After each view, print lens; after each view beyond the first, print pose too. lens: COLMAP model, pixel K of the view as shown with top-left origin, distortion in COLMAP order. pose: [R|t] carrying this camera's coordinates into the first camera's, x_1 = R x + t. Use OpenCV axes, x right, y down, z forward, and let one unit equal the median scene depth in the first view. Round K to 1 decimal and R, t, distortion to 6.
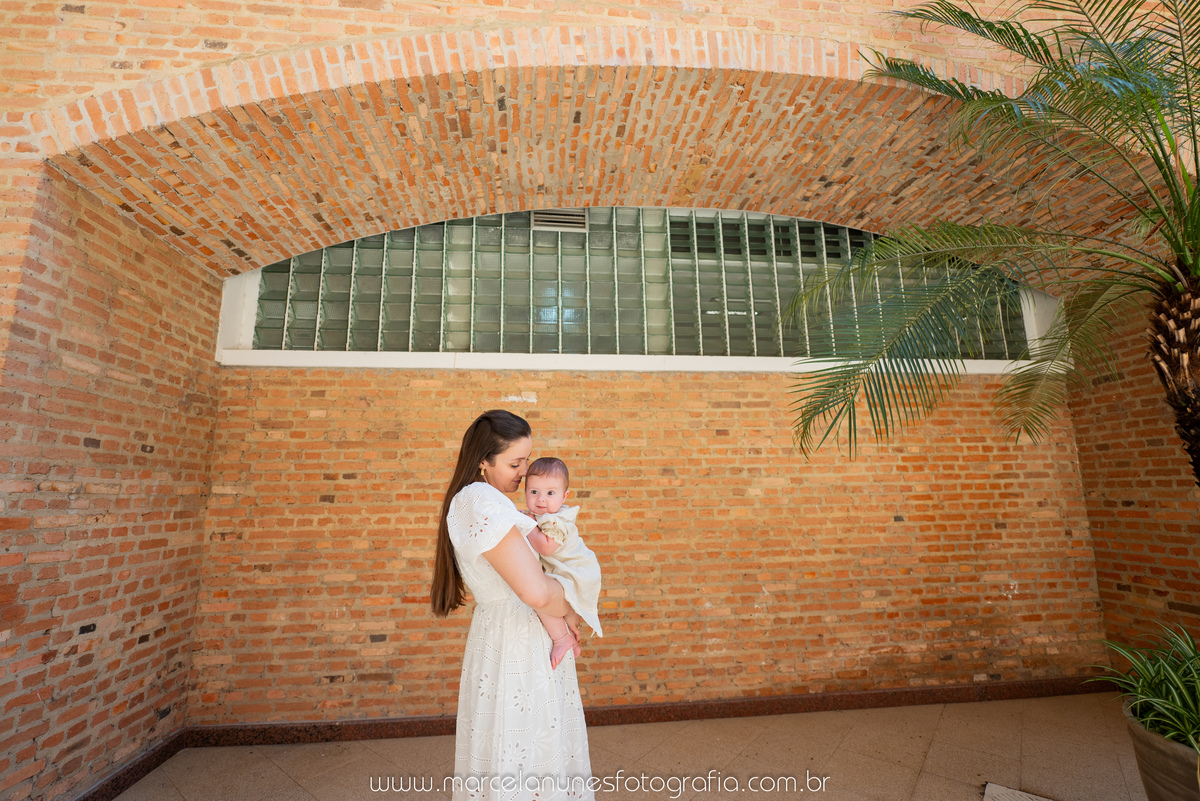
lens RADIAL K [[528.1, 0, 606.3], [0, 528.1, 402.7], [0, 0, 1]] dist [-0.011200, -0.000520]
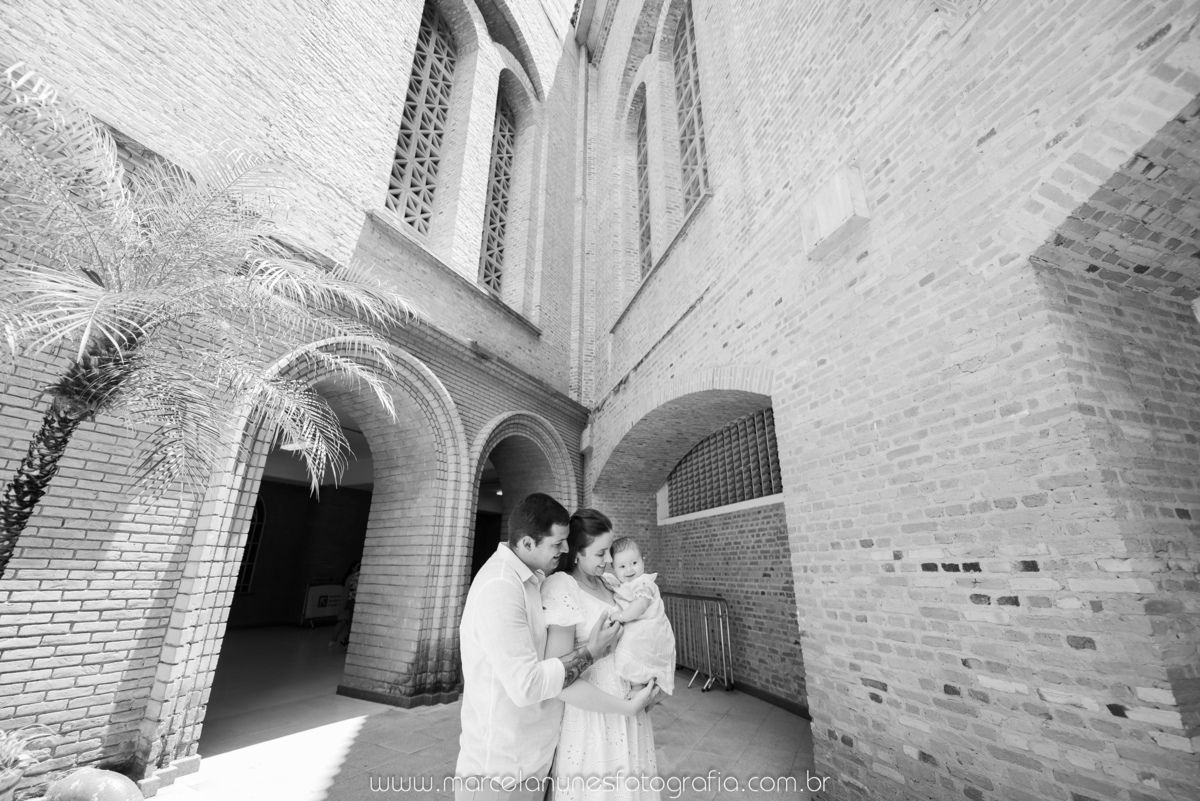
lens RADIAL K [[482.2, 0, 600.8], [0, 482.2, 401.4], [0, 0, 1]] dist [-0.012730, -0.000360]
pose [[0.188955, -0.314177, -0.930370, -0.386711], [0.157891, 0.944831, -0.286993, -0.031584], [0.969209, -0.092668, 0.228137, -0.136525]]
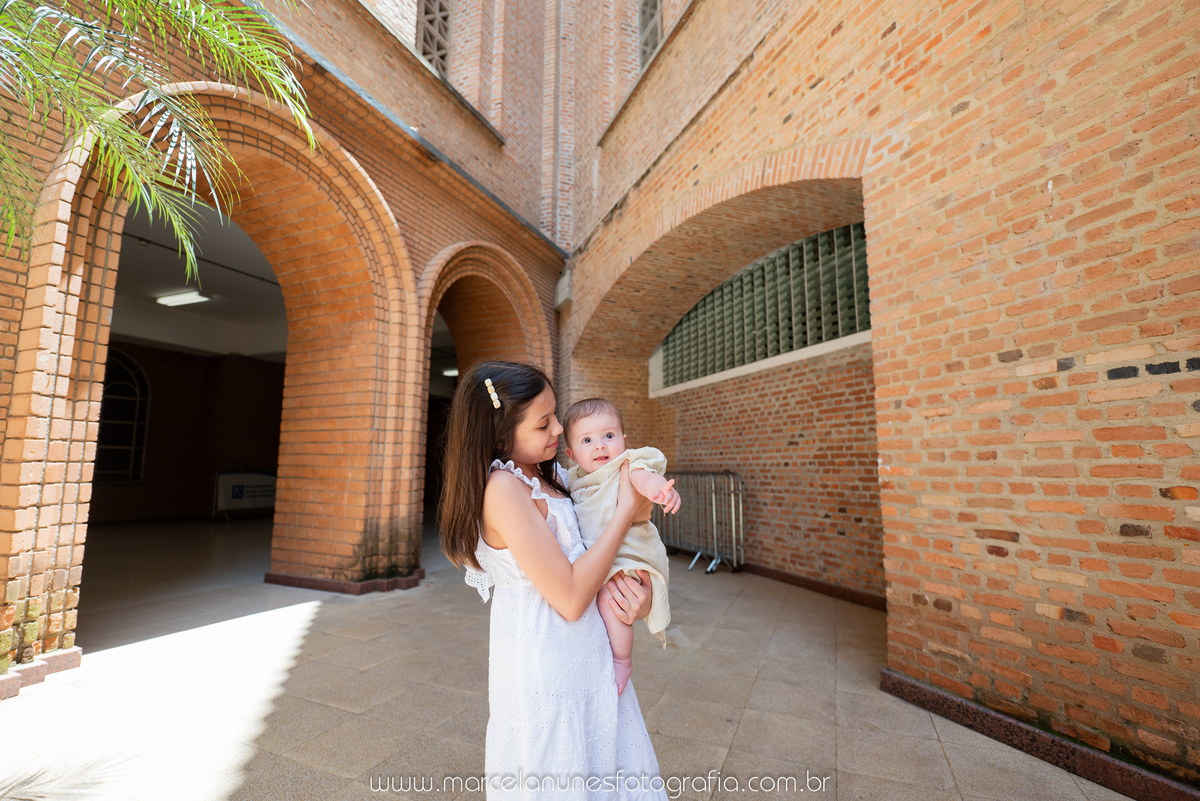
lens RADIAL K [[557.0, 0, 602.9], [0, 557.0, 406.0], [0, 0, 1]] dist [-0.011905, -0.000703]
pose [[0.267143, -0.100895, -0.958360, -0.764949], [0.154321, 0.986148, -0.060804, 0.110251], [0.951220, -0.131652, 0.279013, -0.244211]]
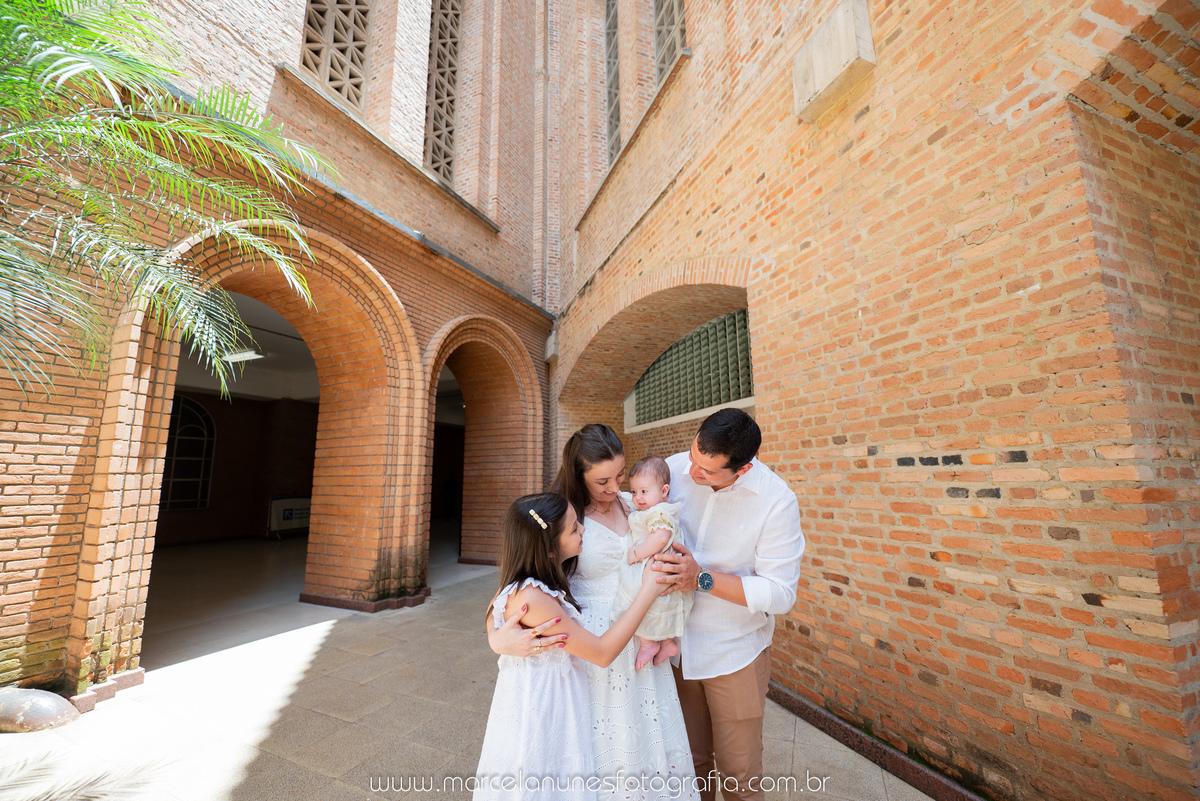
lens RADIAL K [[482.2, 0, 603.1], [0, 482.2, 402.8], [0, 0, 1]] dist [-0.012730, -0.000360]
pose [[0.250716, -0.145976, -0.956991, -0.542126], [0.174025, 0.979257, -0.103780, 0.001630], [0.952290, -0.140521, 0.270919, -0.072859]]
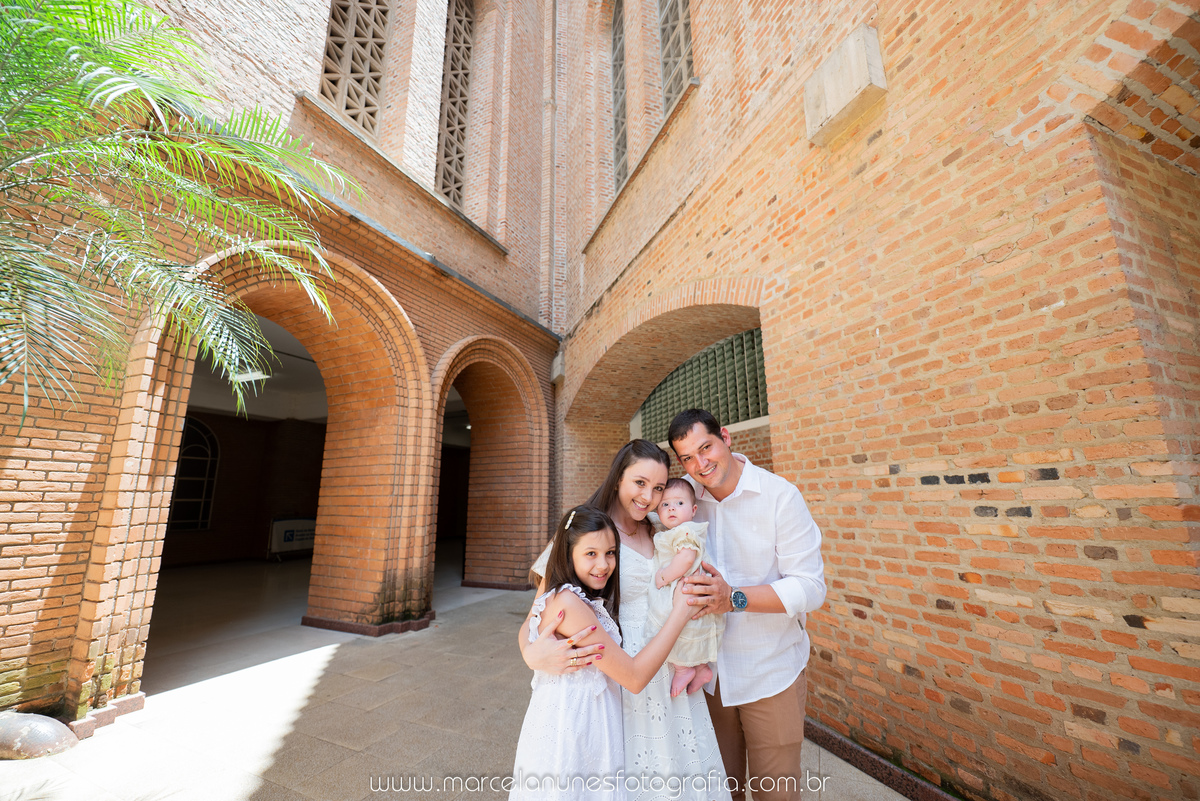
lens RADIAL K [[482.2, 0, 602.3], [0, 482.2, 402.0], [0, 0, 1]] dist [-0.012730, -0.000360]
pose [[0.247296, -0.190524, -0.950024, -0.559762], [0.171022, 0.973667, -0.150747, 0.004686], [0.953728, -0.125196, 0.273367, -0.110933]]
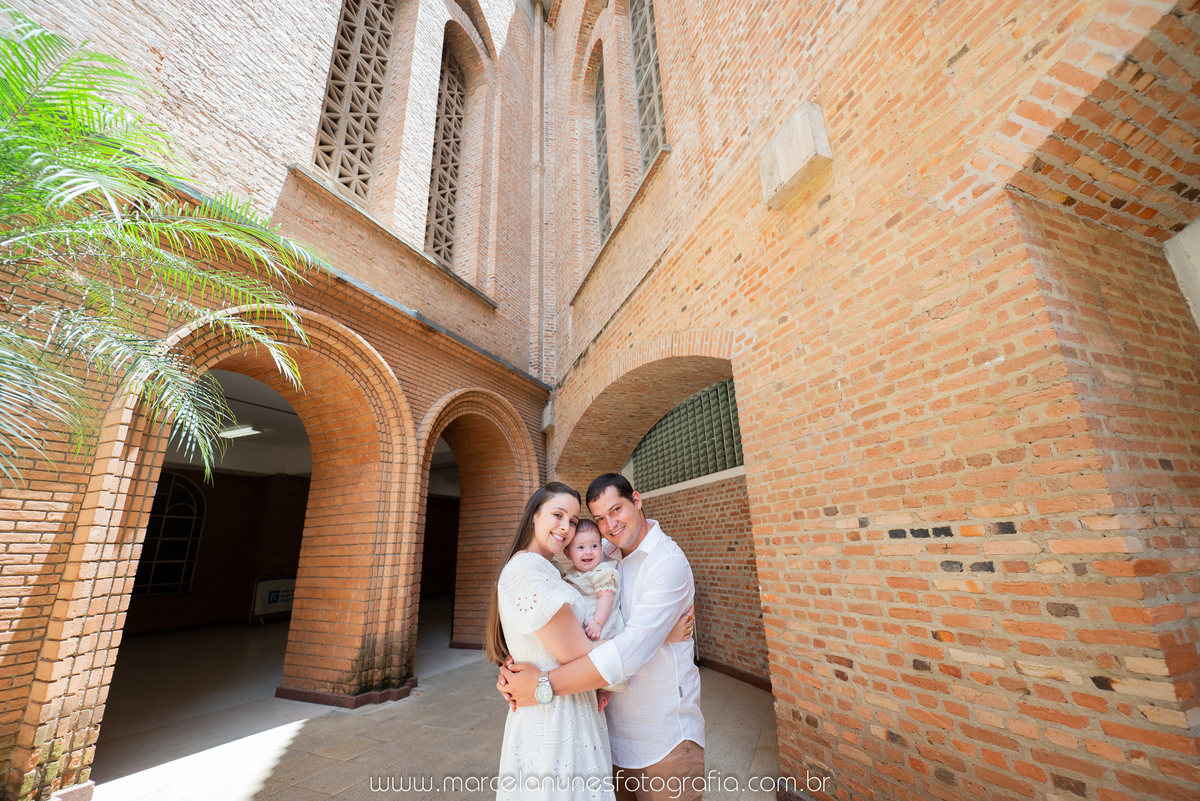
lens RADIAL K [[482.2, 0, 606.6], [0, 482.2, 398.7], [0, 0, 1]] dist [-0.012730, -0.000360]
pose [[0.250349, -0.288683, -0.924115, -0.523585], [0.196316, 0.949818, -0.243529, -0.012672], [0.948043, -0.120451, 0.294459, -0.033306]]
